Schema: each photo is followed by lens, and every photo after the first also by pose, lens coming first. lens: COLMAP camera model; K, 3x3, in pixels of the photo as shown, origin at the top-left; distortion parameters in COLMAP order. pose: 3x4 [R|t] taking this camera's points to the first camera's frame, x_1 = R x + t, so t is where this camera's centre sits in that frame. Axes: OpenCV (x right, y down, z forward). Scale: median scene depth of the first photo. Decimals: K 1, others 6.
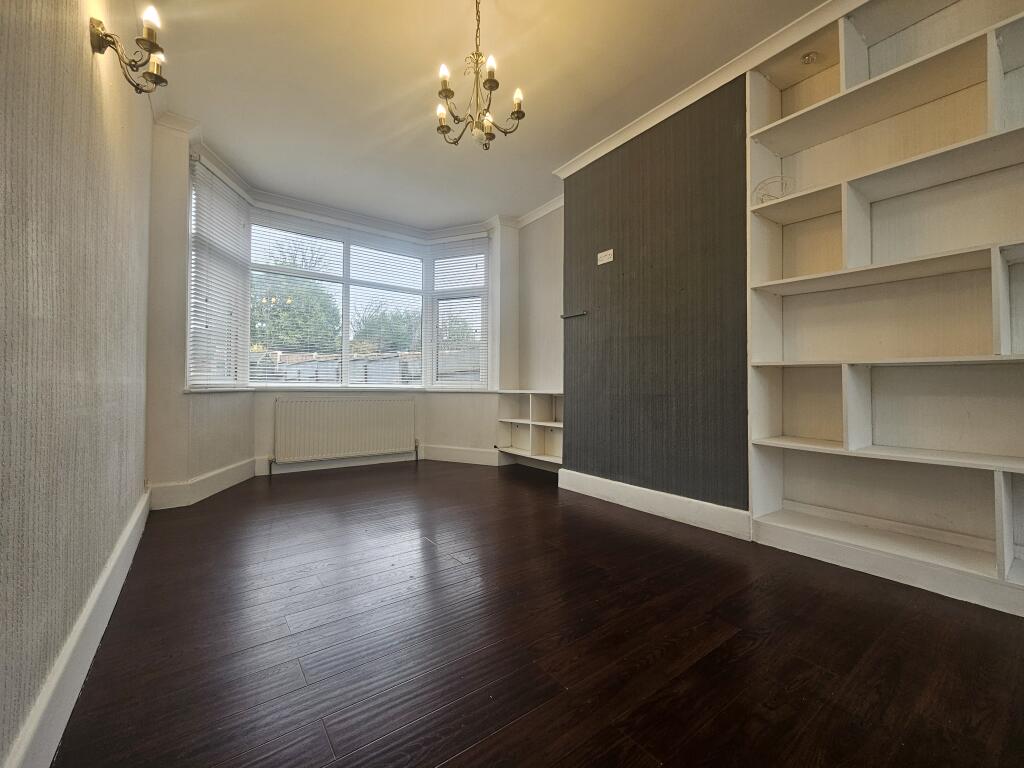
lens RADIAL K [[425.2, 0, 514.7], [0, 425.2, 378.0], [0, 0, 1]] dist [0.005416, -0.000446]
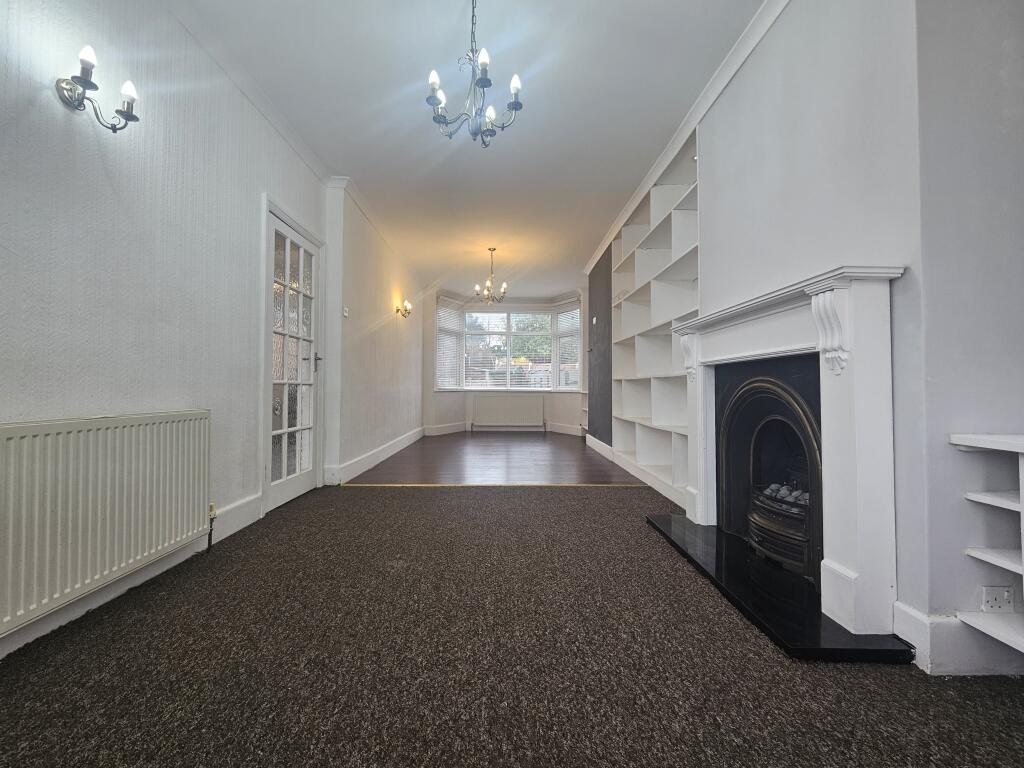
lens RADIAL K [[425.2, 0, 510.5], [0, 425.2, 384.8], [0, 0, 1]] dist [0.005416, -0.000446]
pose [[0.815240, -0.006734, -0.579084, 0.824662], [0.012750, 0.999899, 0.006322, -0.013978], [0.578983, -0.012537, 0.815243, -0.626585]]
